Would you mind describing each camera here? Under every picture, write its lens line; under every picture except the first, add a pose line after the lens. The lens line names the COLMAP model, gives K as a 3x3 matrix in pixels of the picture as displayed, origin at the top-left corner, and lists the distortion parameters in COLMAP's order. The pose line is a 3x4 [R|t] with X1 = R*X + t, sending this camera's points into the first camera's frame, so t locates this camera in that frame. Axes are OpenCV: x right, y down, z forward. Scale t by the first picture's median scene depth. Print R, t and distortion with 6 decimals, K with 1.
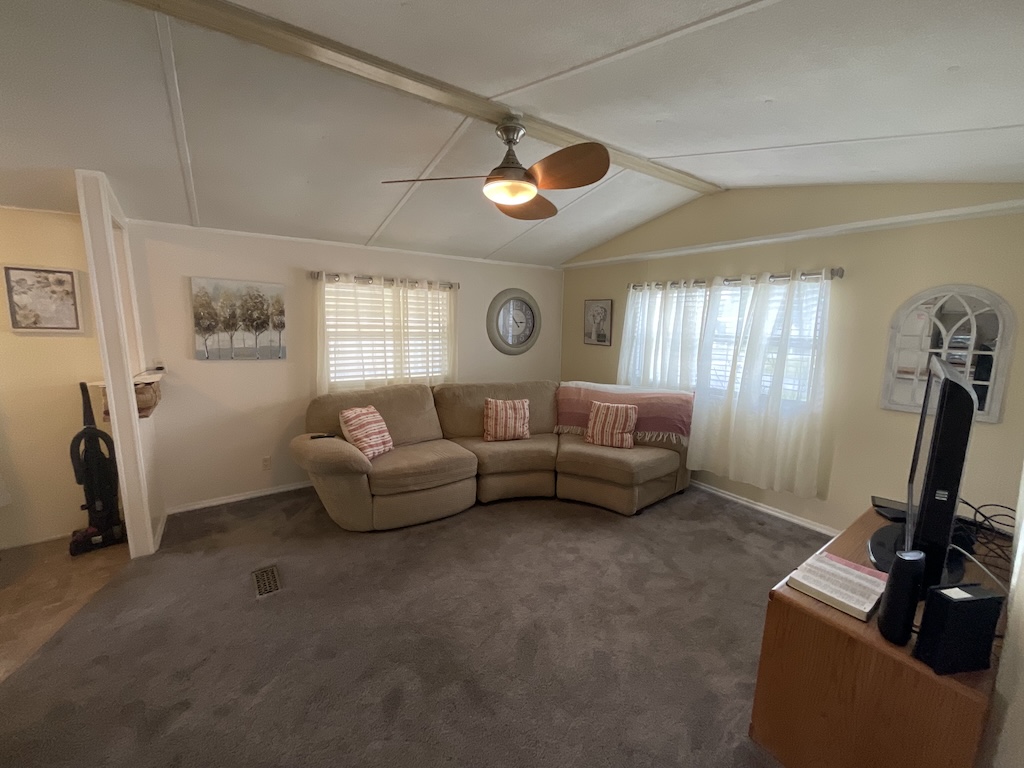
lens RADIAL K [[415.8, 0, 510.6], [0, 415.8, 382.1], [0, 0, 1]] dist [0.009201, -0.002769]
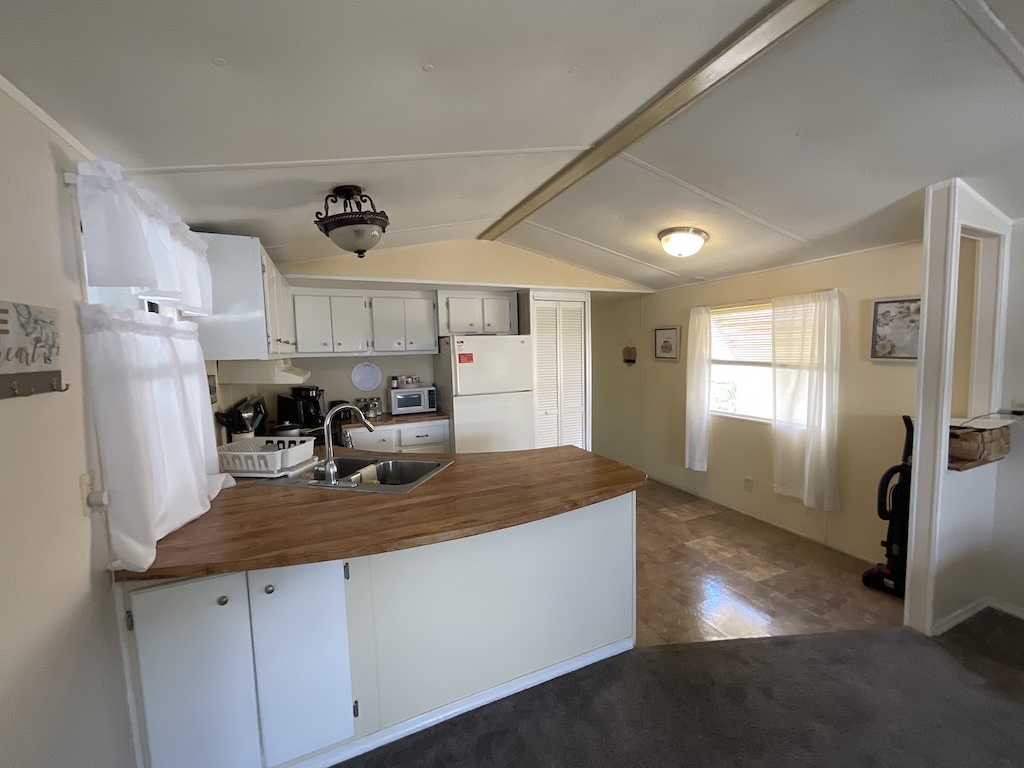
lens RADIAL K [[415.8, 0, 515.8], [0, 415.8, 384.5], [0, 0, 1]] dist [0.009201, -0.002769]
pose [[-0.189550, 0.072529, -0.979189, 0.052943], [-0.129723, 0.986676, 0.098196, -0.046099], [0.973264, 0.145636, -0.177615, 0.300625]]
